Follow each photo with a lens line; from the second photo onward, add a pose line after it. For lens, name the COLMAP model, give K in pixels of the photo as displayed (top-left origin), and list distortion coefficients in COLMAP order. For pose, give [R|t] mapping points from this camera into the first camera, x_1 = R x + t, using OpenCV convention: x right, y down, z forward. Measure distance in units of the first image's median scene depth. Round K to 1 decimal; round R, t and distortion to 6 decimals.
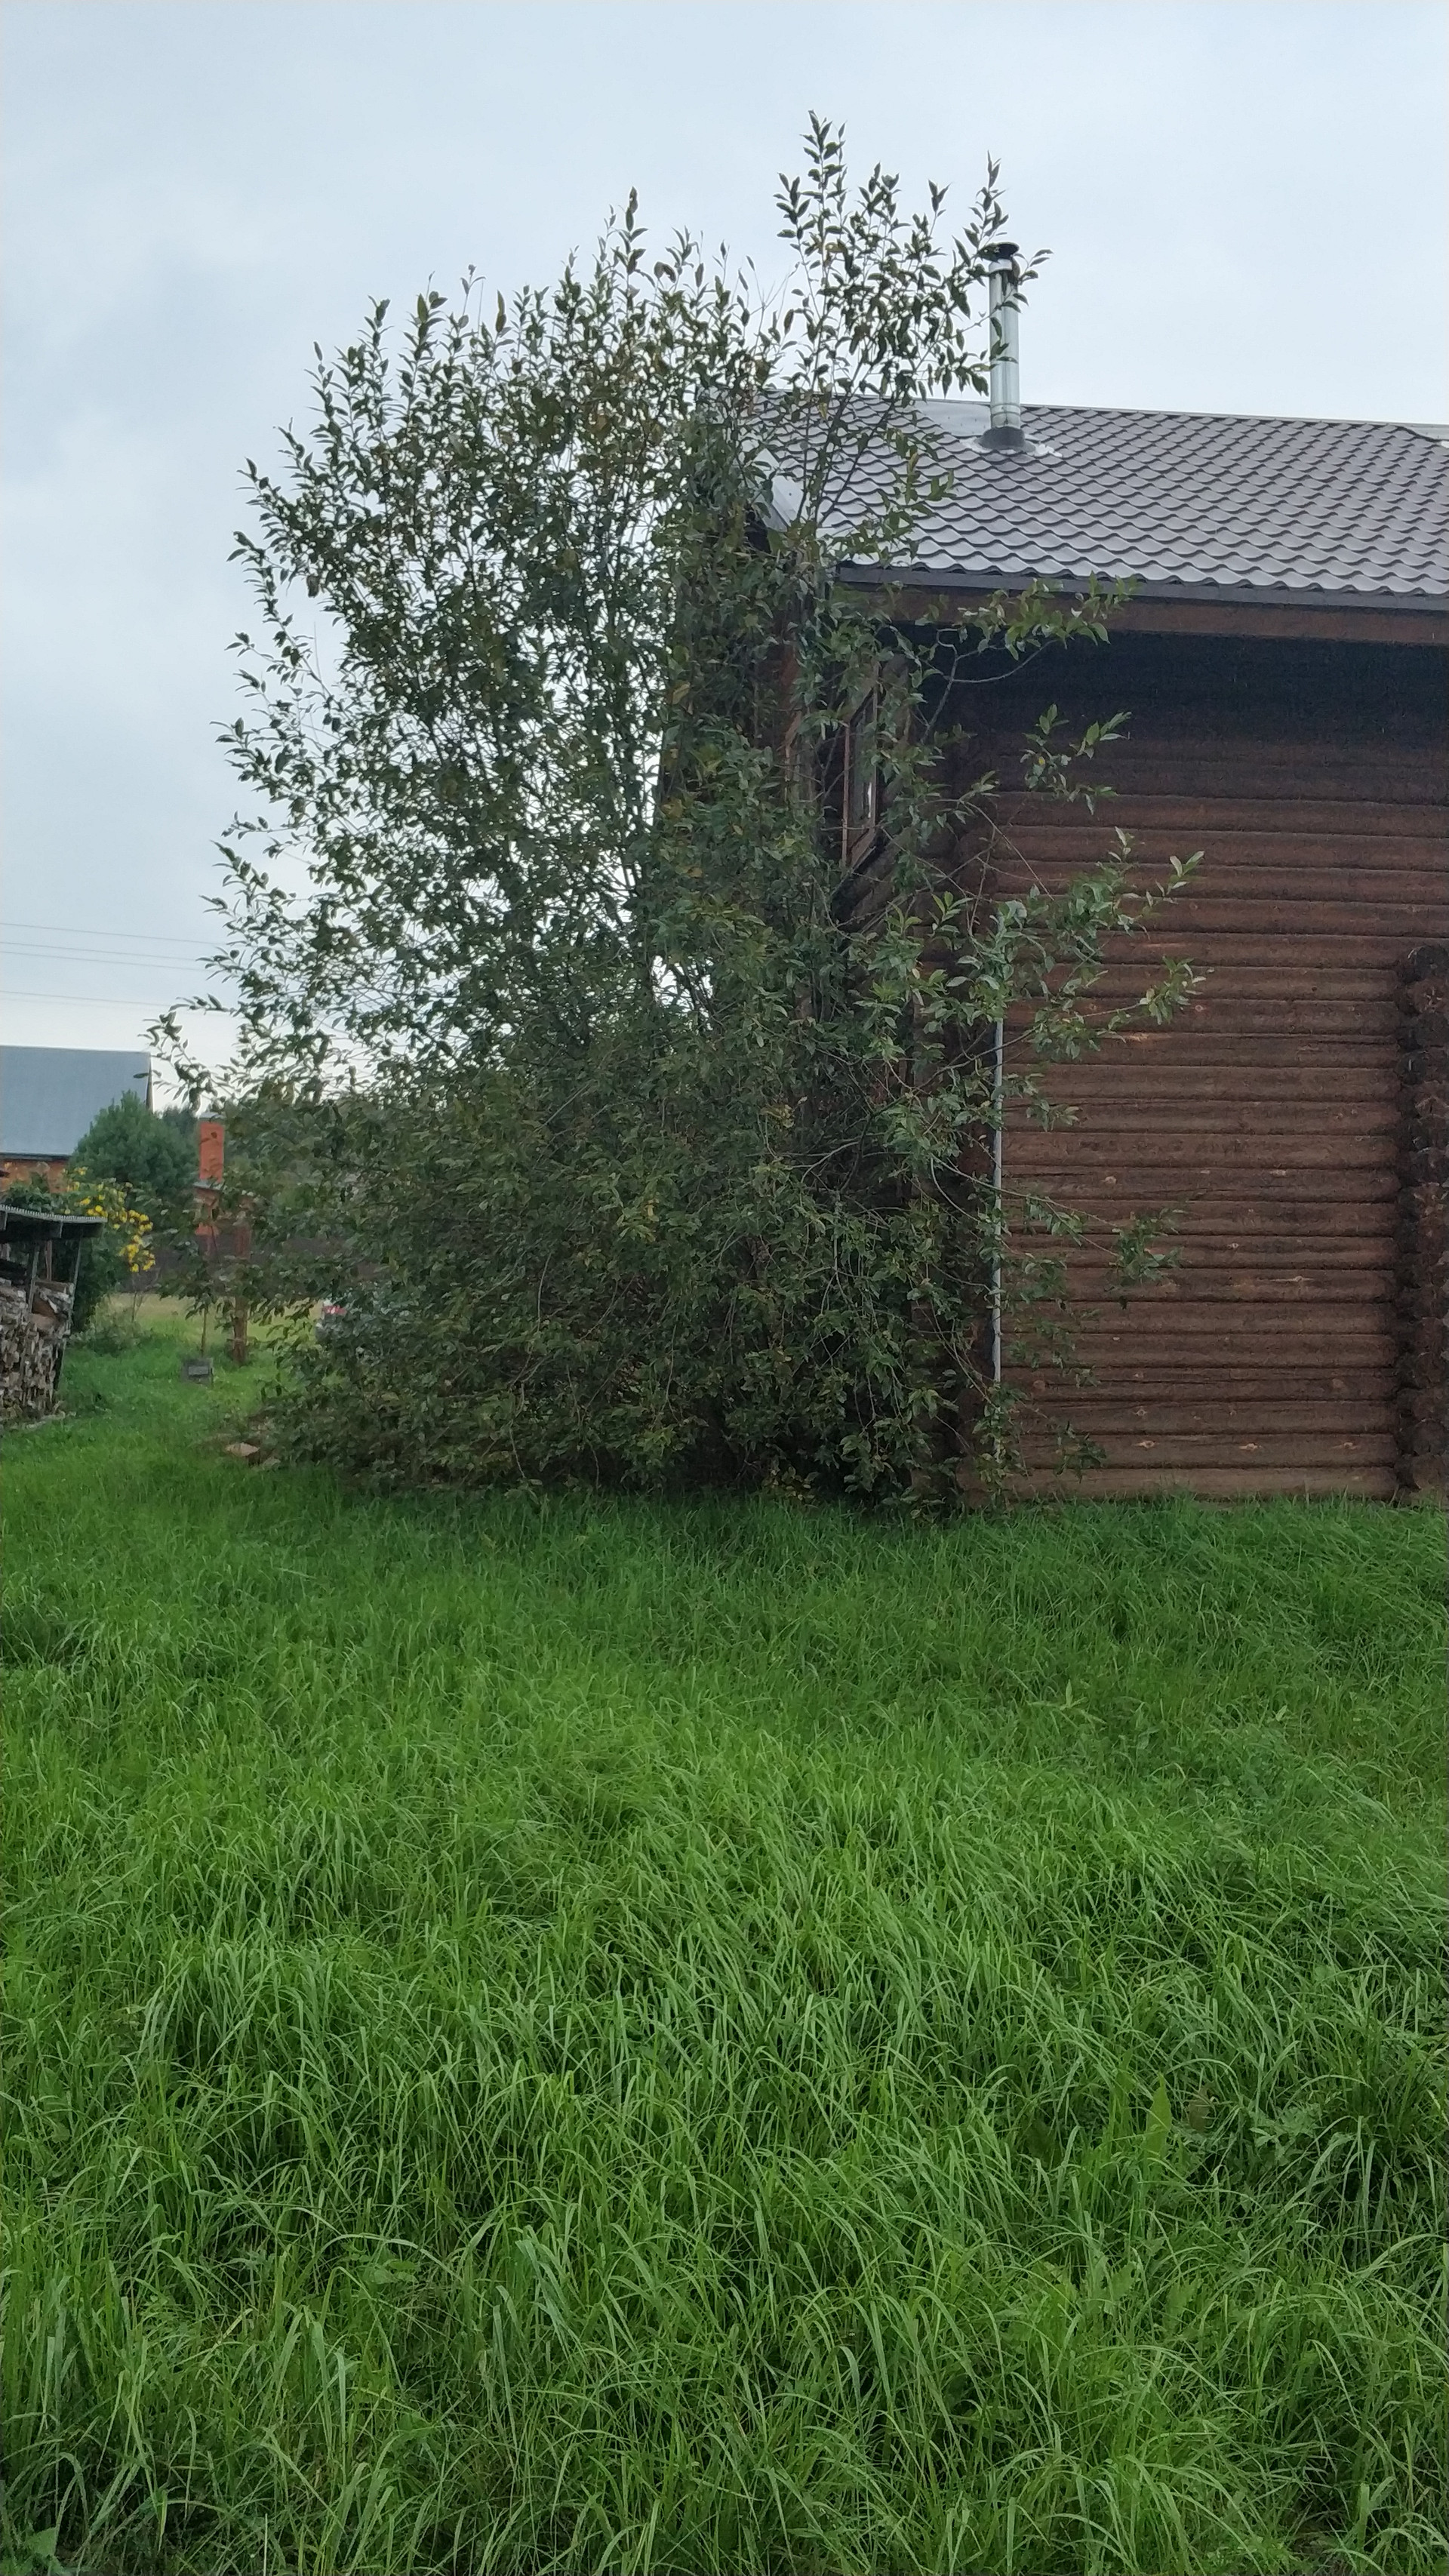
lens RADIAL K [[2043.7, 0, 741.7], [0, 2043.7, 1276.2], [0, 0, 1]] dist [0.165718, -0.339027]
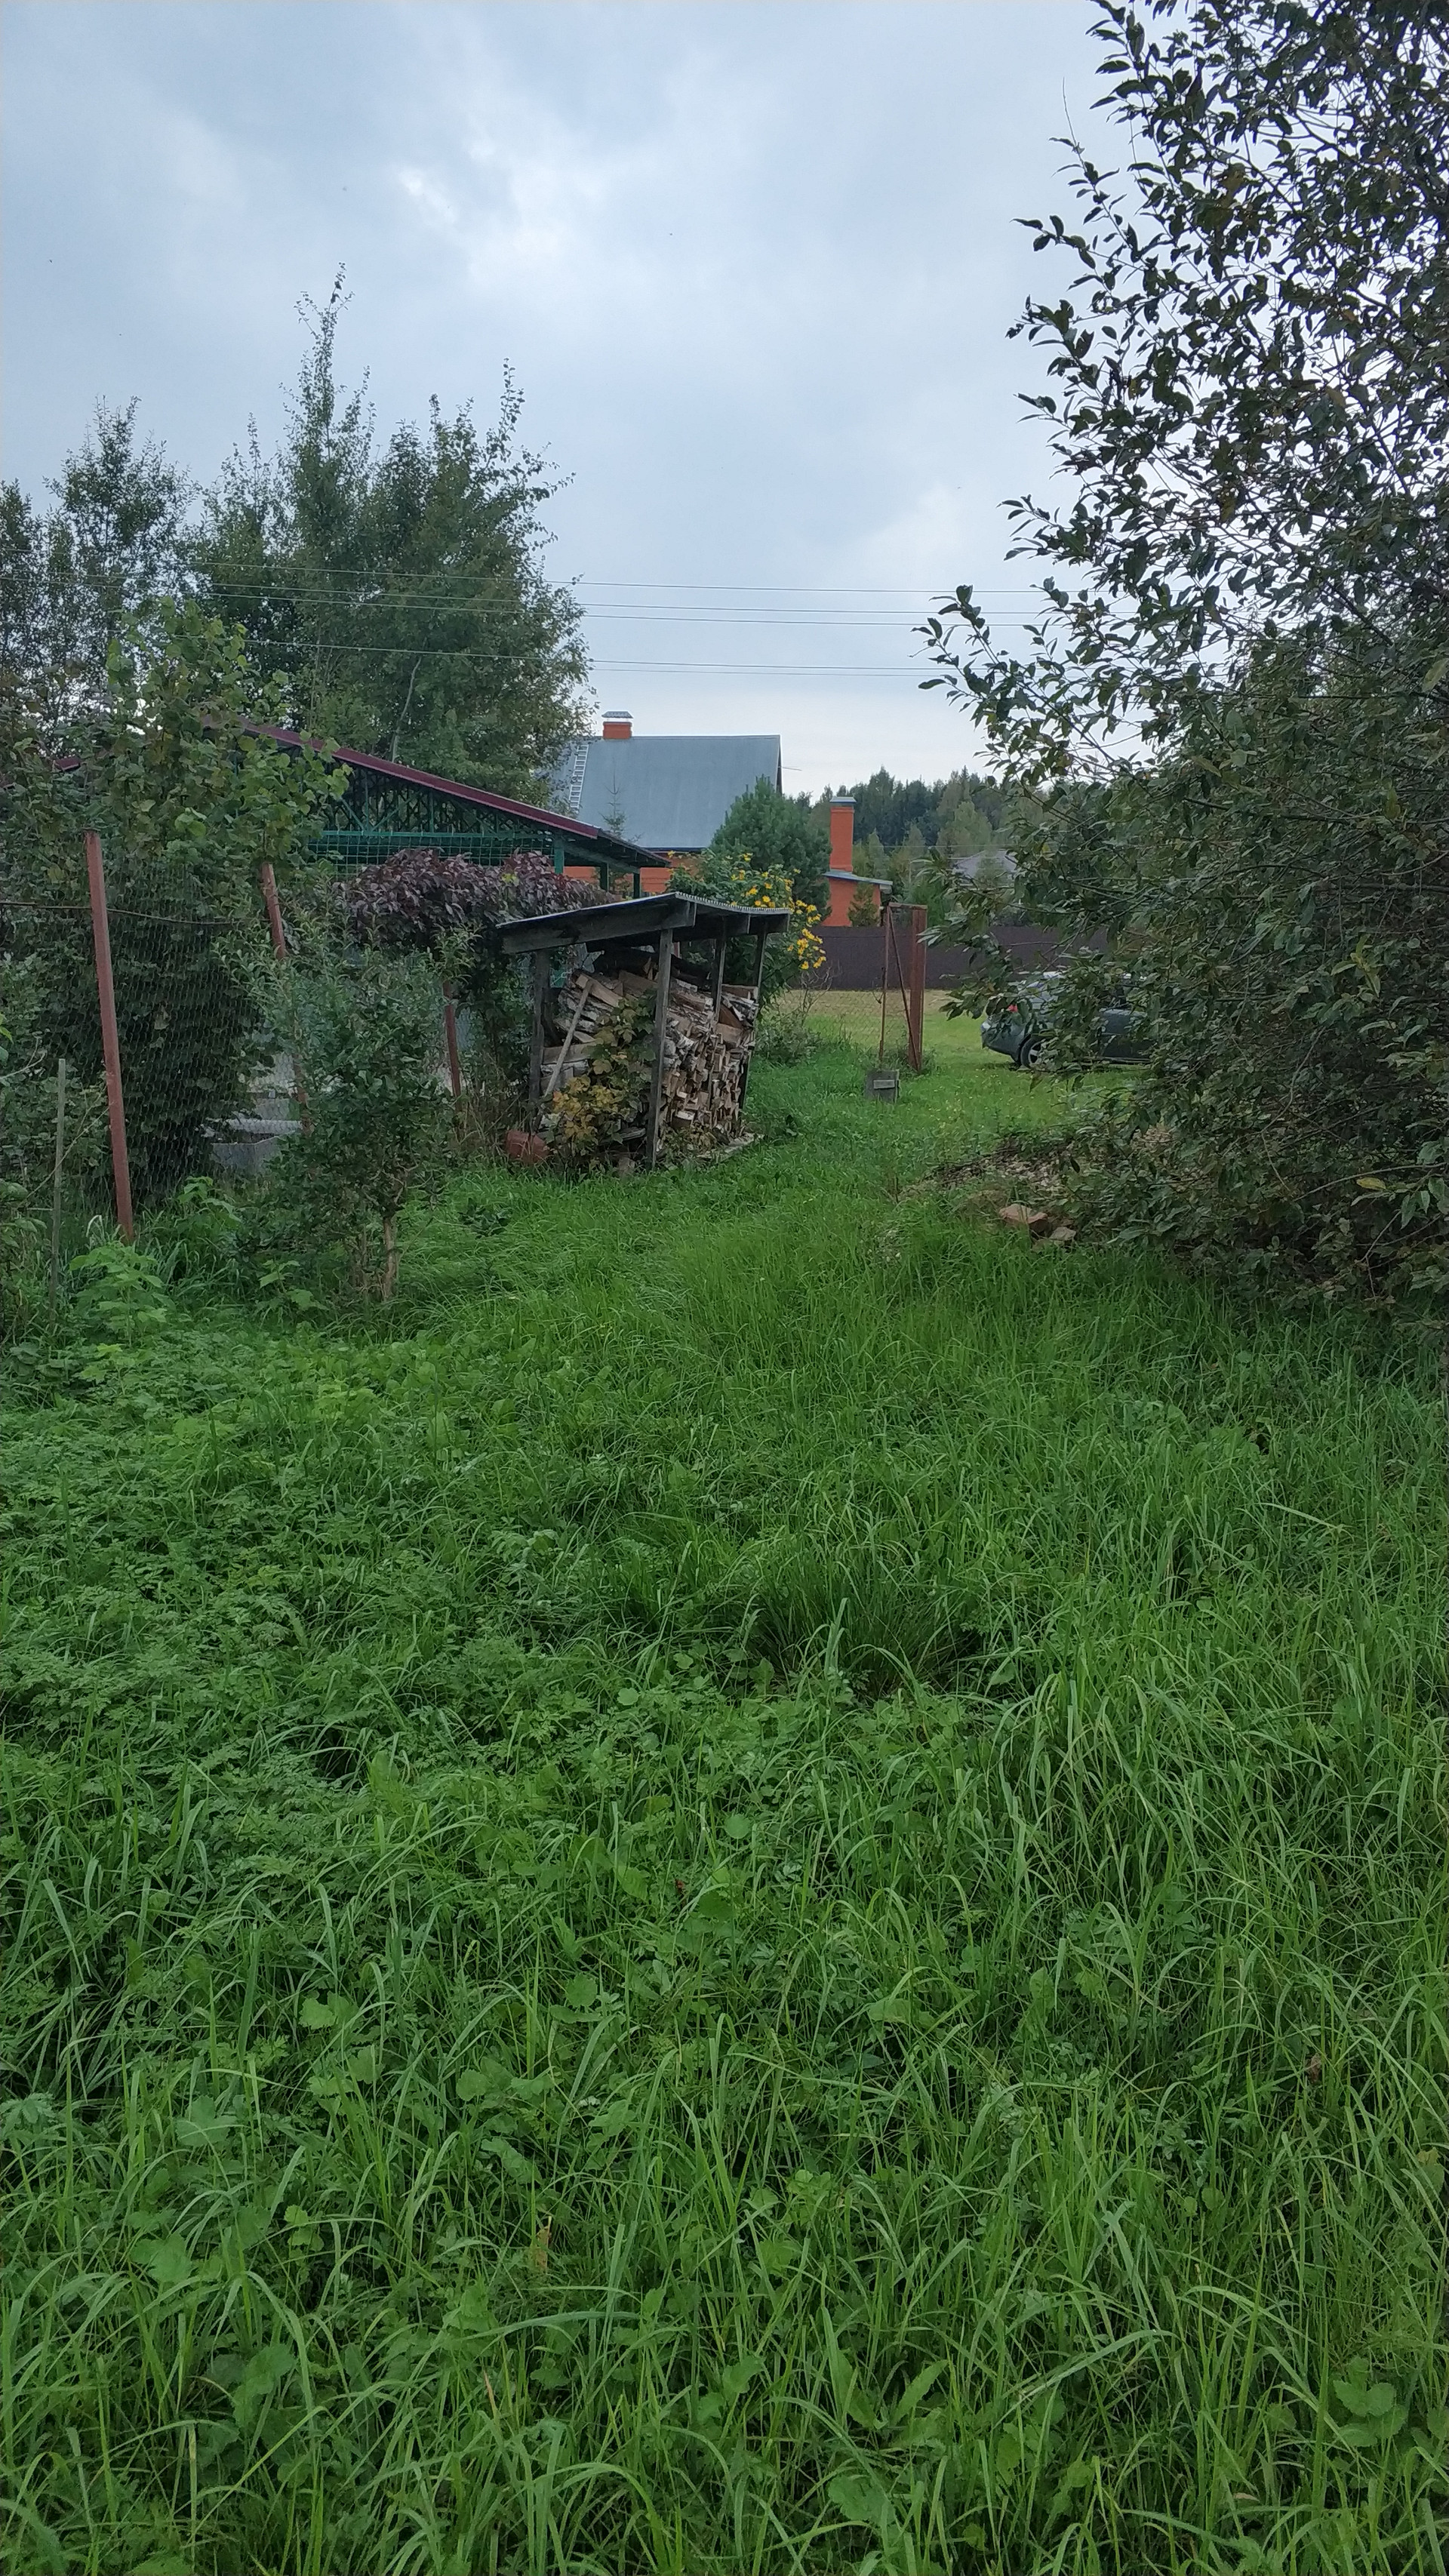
lens RADIAL K [[2043.7, 0, 741.7], [0, 2043.7, 1276.2], [0, 0, 1]] dist [0.165718, -0.339027]
pose [[0.957721, 0.025616, -0.286555, -0.051257], [0.017818, 0.988835, 0.147947, -0.002401], [0.287146, -0.146798, 0.946572, 0.106949]]
